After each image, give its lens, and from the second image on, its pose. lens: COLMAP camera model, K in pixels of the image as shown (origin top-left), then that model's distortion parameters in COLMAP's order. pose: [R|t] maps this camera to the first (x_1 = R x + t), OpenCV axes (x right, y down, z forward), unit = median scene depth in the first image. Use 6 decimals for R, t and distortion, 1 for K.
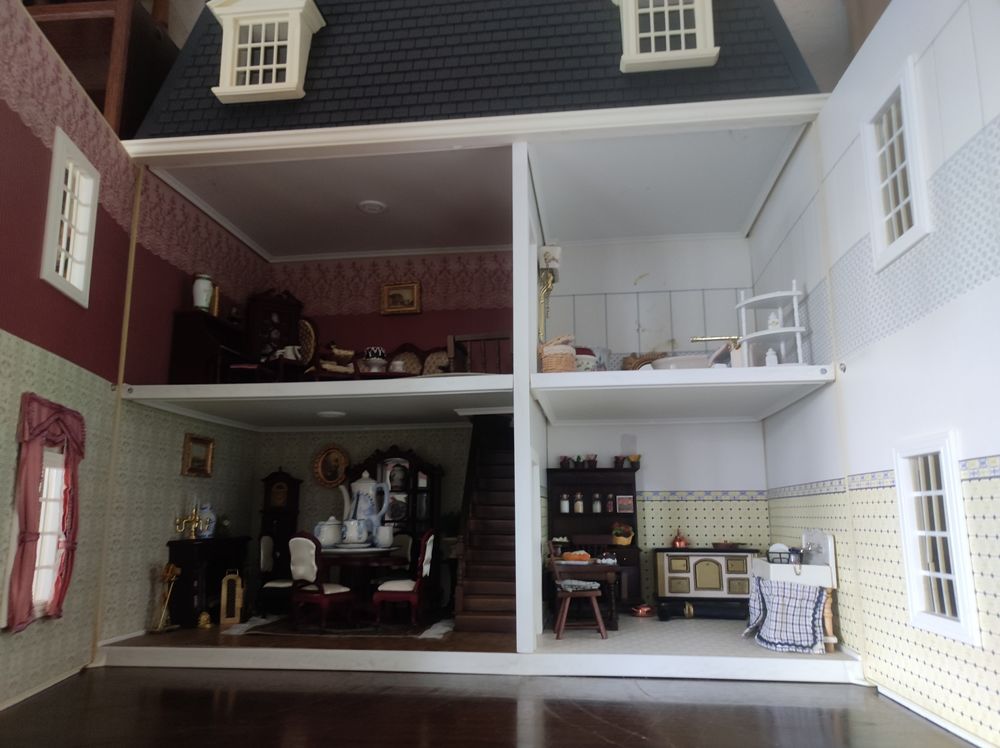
lens RADIAL K [[756.1, 0, 496.0], [0, 756.1, 377.9], [0, 0, 1]] dist [0.052997, -0.000589]
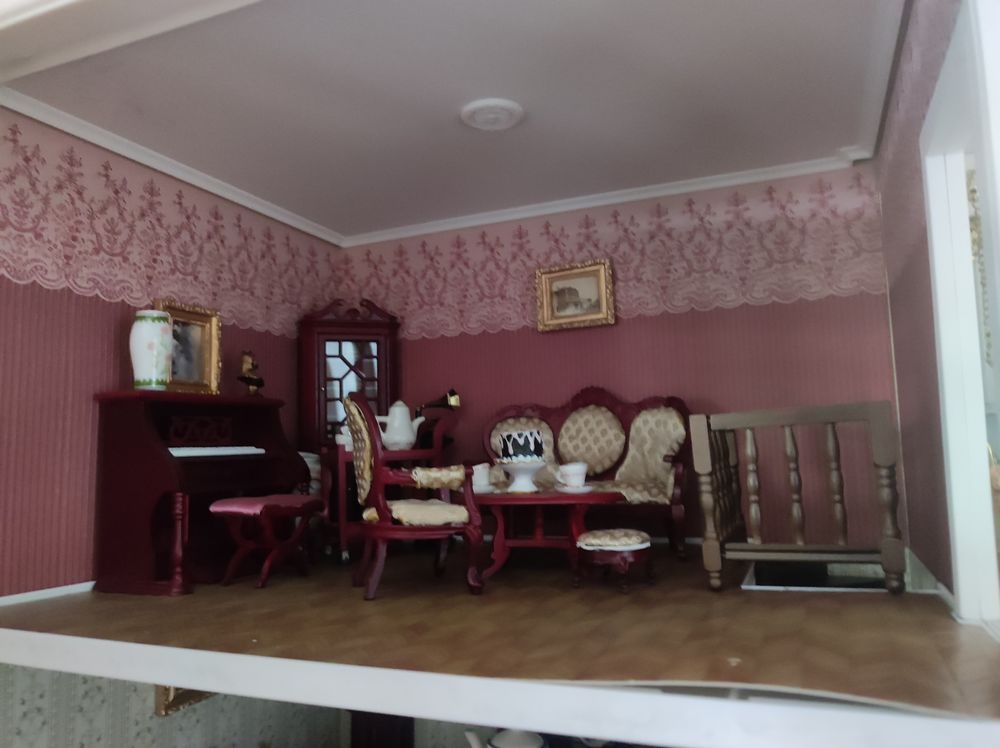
lens RADIAL K [[756.1, 0, 497.8], [0, 756.1, 370.1], [0, 0, 1]] dist [0.052997, -0.000589]
pose [[0.964802, -0.053351, -0.257509, -0.047353], [0.074603, 0.994503, 0.073469, -0.097089], [0.252174, -0.090094, 0.963479, 0.493839]]
